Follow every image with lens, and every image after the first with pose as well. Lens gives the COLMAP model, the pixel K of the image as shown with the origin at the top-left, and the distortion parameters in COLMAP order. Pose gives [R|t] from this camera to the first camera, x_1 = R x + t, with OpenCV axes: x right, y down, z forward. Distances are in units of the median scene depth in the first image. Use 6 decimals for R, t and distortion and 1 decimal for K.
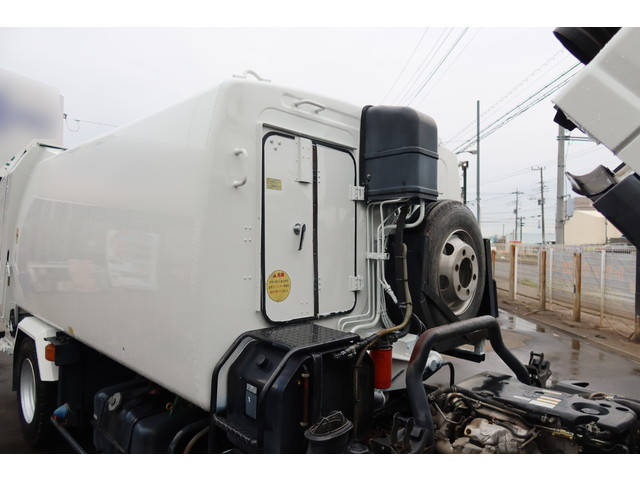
lens RADIAL K [[433.9, 0, 320.0], [0, 433.9, 240.0], [0, 0, 1]] dist [-0.001260, 0.002524]
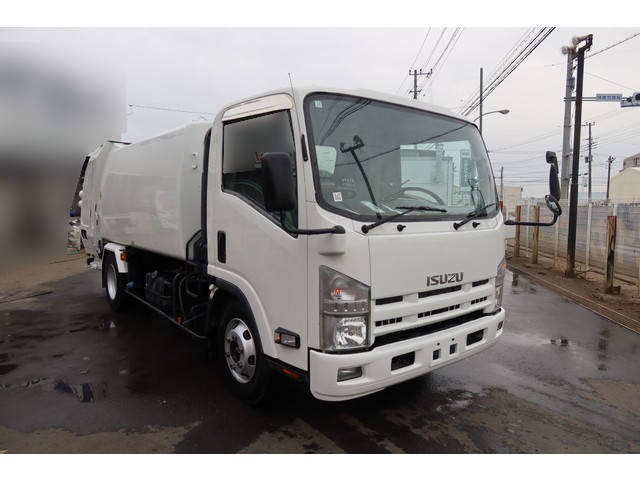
lens RADIAL K [[433.9, 0, 320.0], [0, 433.9, 240.0], [0, 0, 1]] dist [-0.001260, 0.002524]
pose [[0.993581, -0.006967, -0.112904, 0.351394], [0.016275, 0.996522, 0.081727, 0.039761], [0.111942, -0.083039, 0.990239, -0.607840]]
